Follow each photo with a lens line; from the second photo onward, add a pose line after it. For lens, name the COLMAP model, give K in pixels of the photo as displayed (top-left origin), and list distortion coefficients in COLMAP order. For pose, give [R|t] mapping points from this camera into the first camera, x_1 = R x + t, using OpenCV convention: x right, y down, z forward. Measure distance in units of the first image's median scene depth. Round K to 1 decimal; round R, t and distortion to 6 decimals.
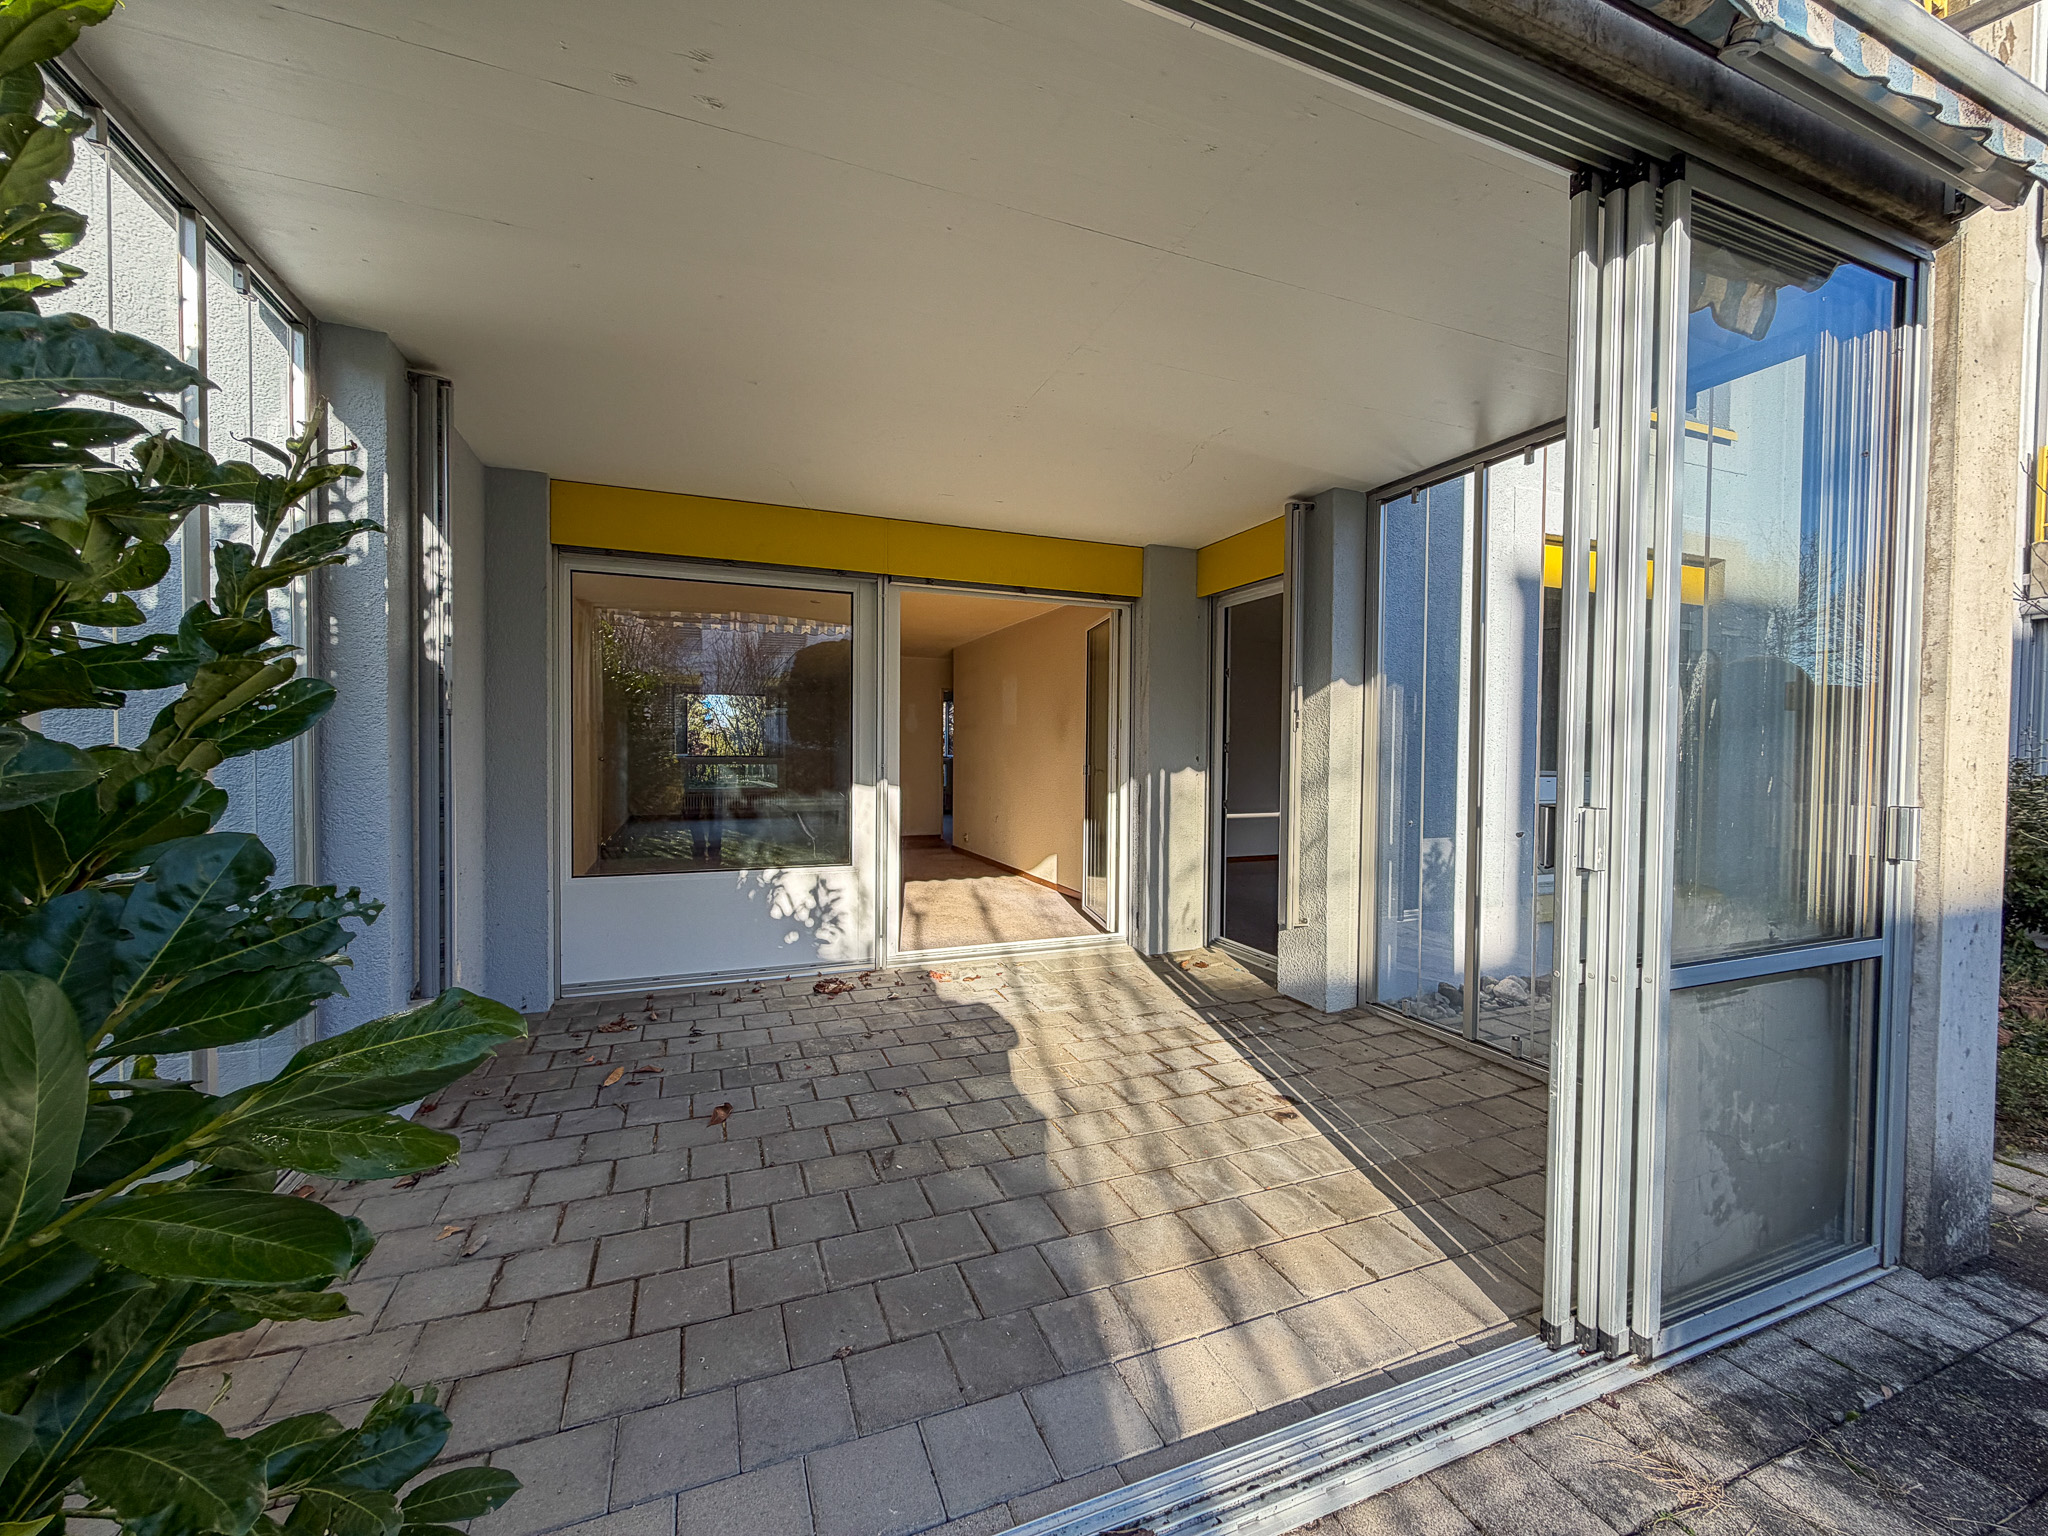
lens RADIAL K [[827.6, 0, 1031.7], [0, 827.6, 764.2], [0, 0, 1]] dist [-0.000901, -0.000720]
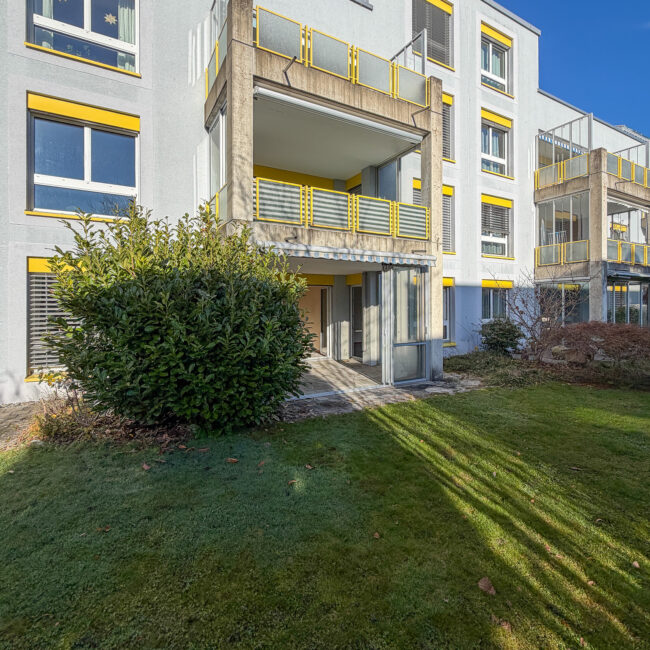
lens RADIAL K [[350.7, 0, 326.6], [0, 350.7, 308.2], [0, 0, 1]] dist [0.001785, -0.000398]
pose [[0.993195, -0.017373, 0.115157, -0.184883], [0.018654, 0.999775, -0.010055, -0.063058], [-0.114956, 0.012135, 0.993296, -1.241459]]
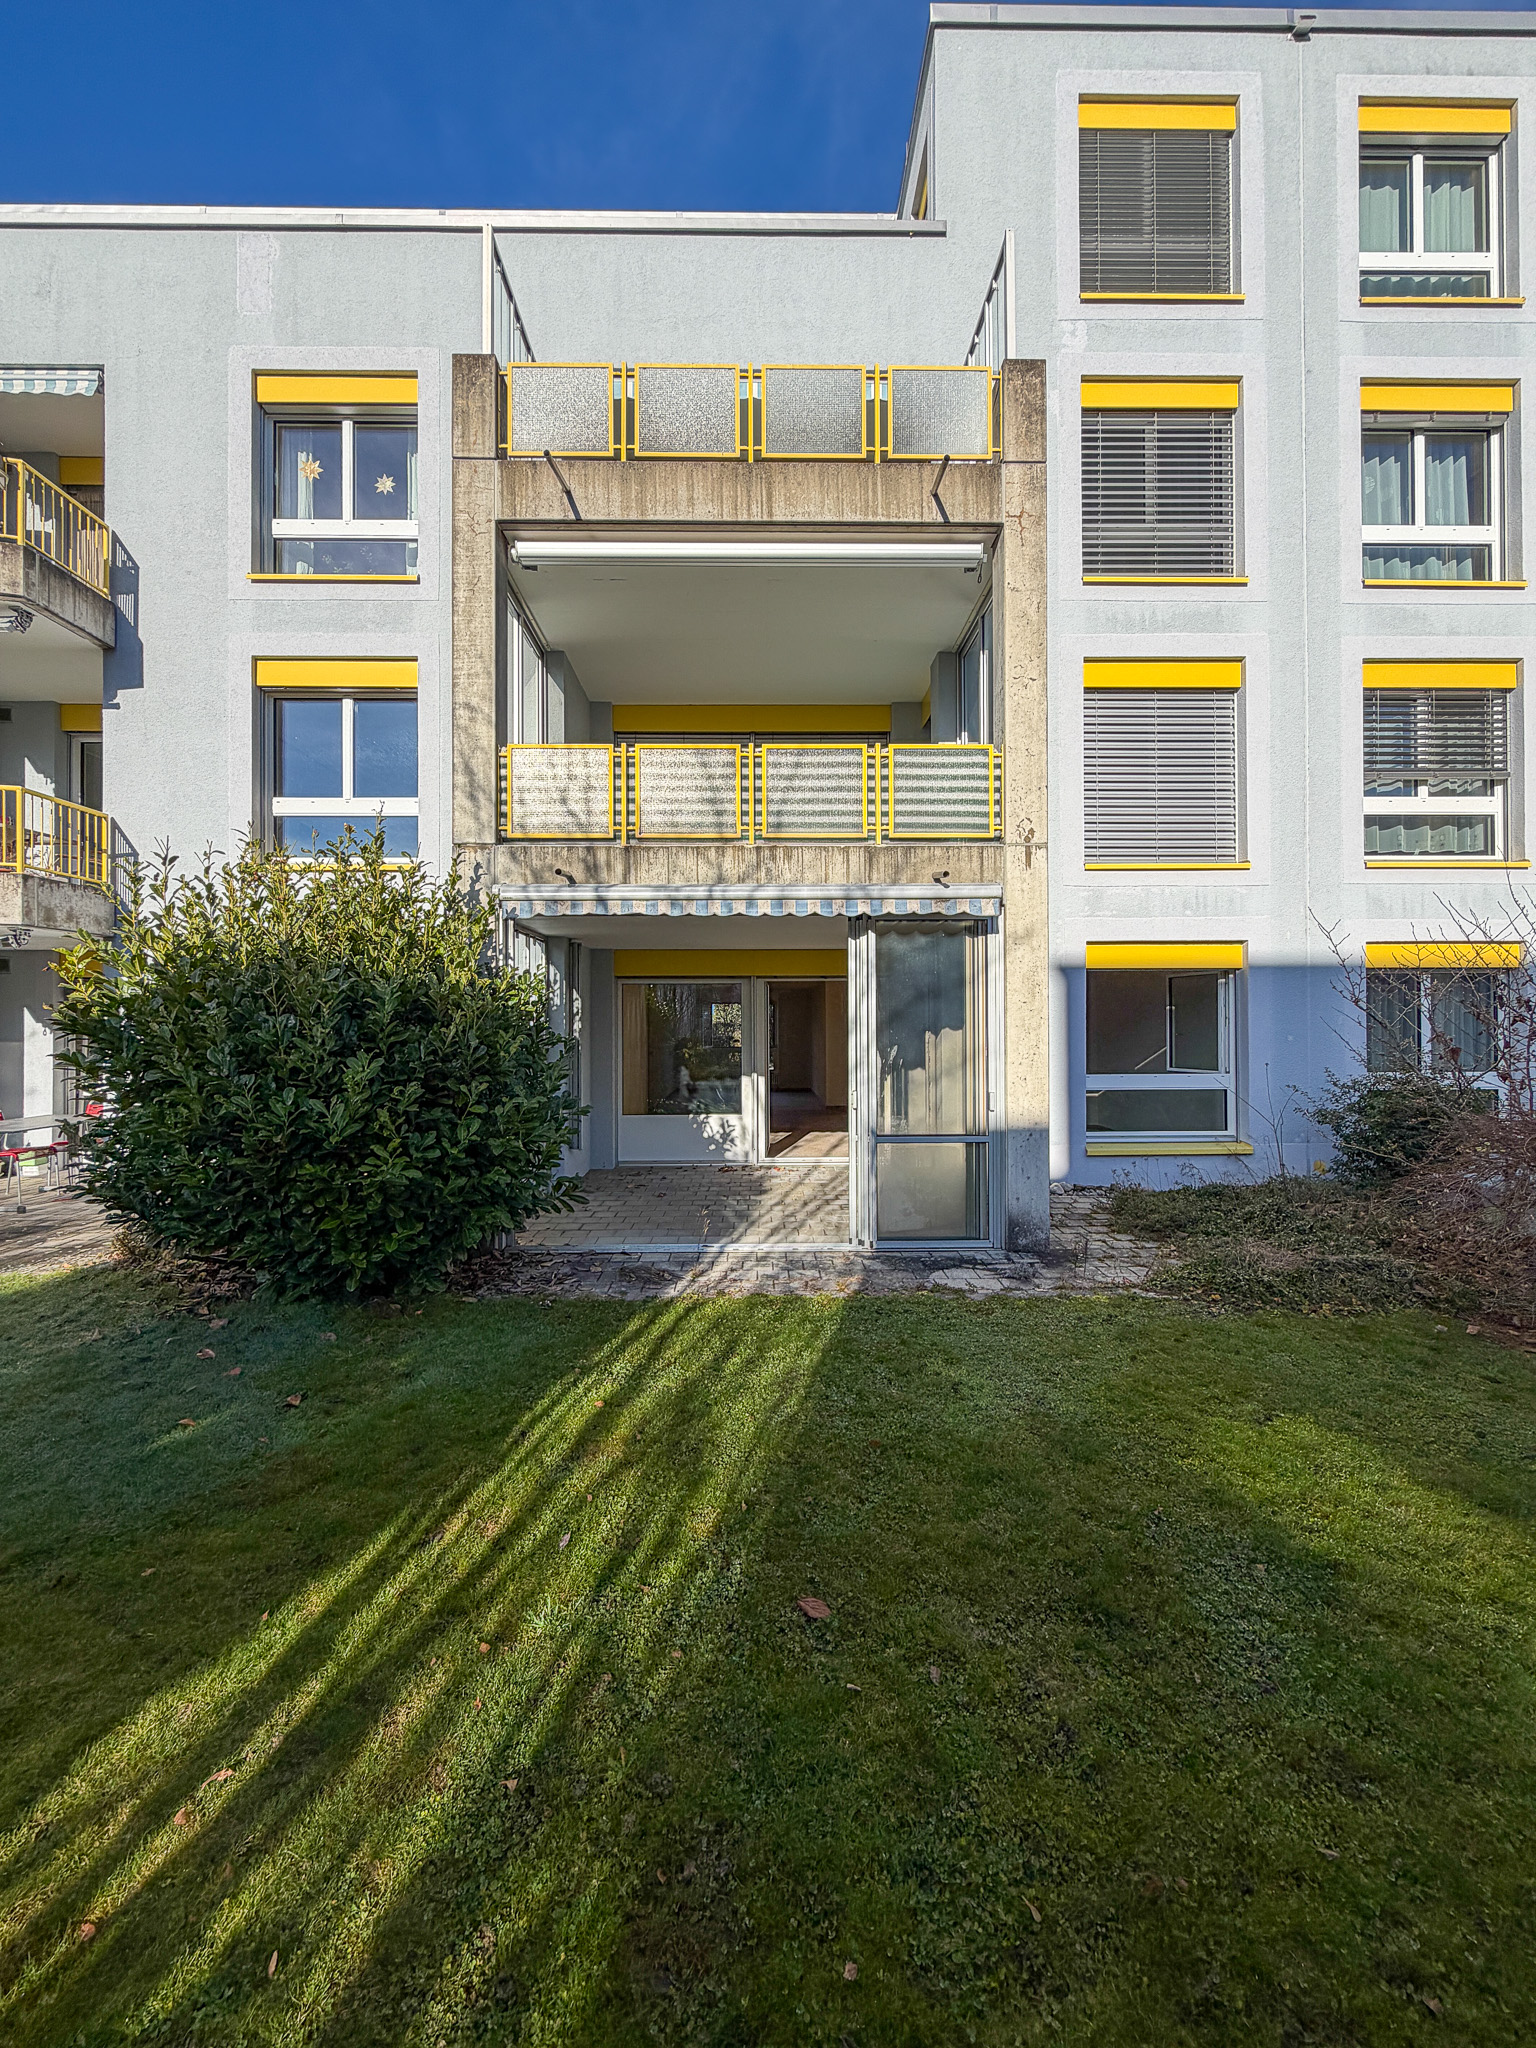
lens RADIAL K [[827.6, 0, 760.2], [0, 827.6, 1023.1], [0, 0, 1]] dist [-0.000901, -0.000720]
pose [[0.928187, -0.016211, -0.371761, 0.673914], [0.008257, 0.999702, -0.022976, -0.067164], [0.372023, 0.018256, 0.928044, -1.023873]]
